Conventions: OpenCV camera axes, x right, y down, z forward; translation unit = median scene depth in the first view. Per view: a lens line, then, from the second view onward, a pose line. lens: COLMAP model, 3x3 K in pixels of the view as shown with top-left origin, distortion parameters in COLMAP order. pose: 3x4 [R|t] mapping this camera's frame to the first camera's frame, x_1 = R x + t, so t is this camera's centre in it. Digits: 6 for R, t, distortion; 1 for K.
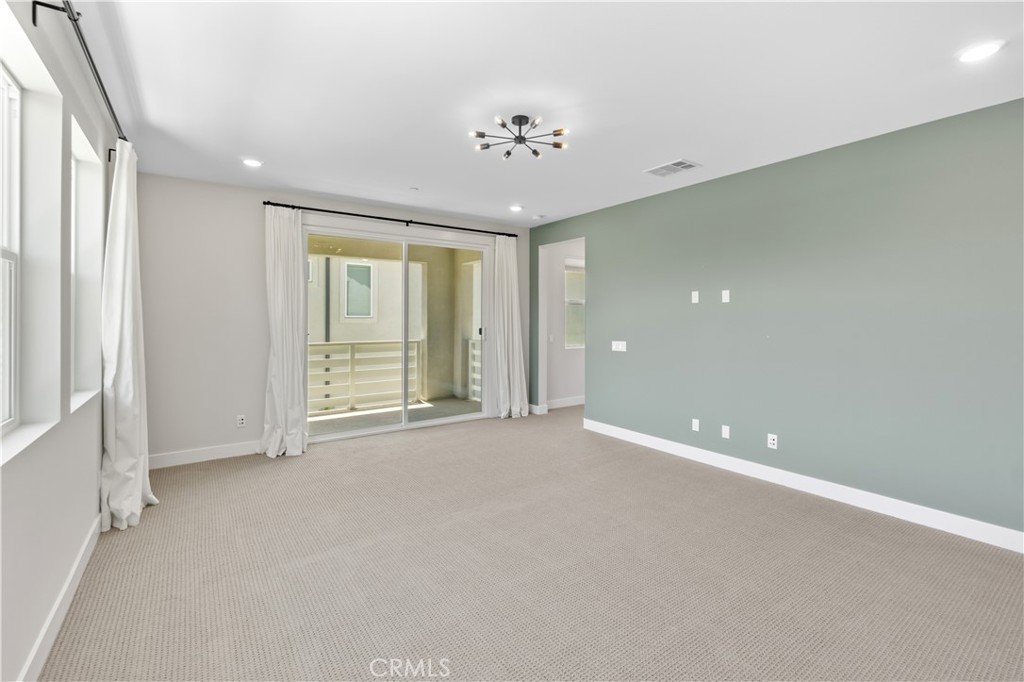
lens RADIAL K [[447.0, 0, 506.9], [0, 447.0, 317.9], [0, 0, 1]] dist [0.000060, 0.000965]
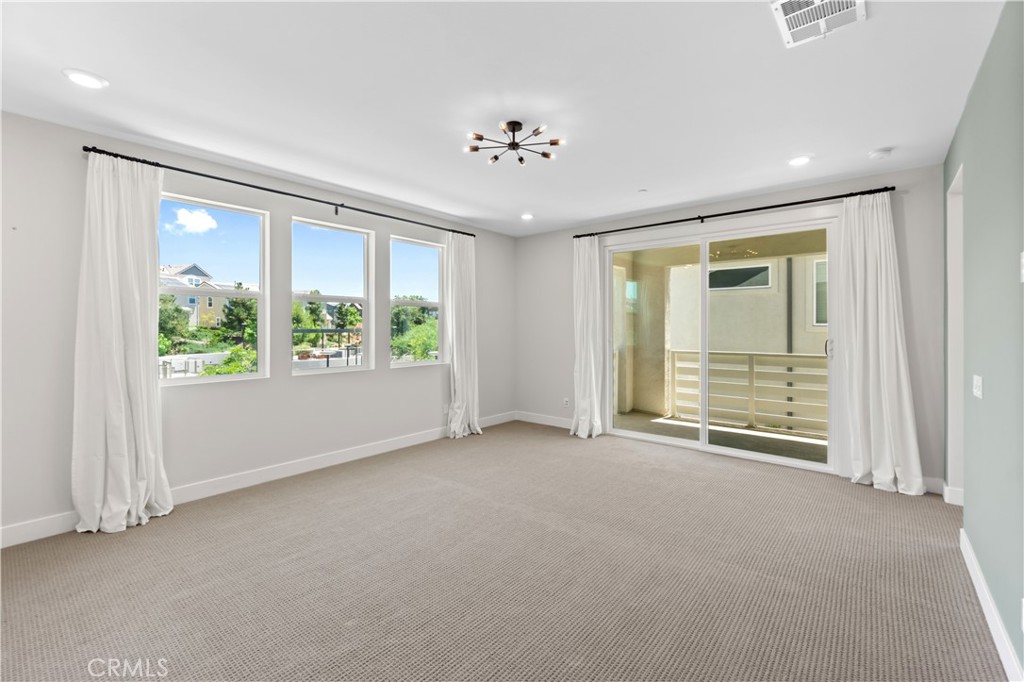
lens RADIAL K [[447.0, 0, 512.4], [0, 447.0, 332.0], [0, 0, 1]] dist [0.000060, 0.000965]
pose [[0.260196, 0.011331, -0.965489, 0.403268], [0.000206, 0.999930, 0.011791, 0.001028], [0.965556, -0.003267, 0.260176, 0.299275]]
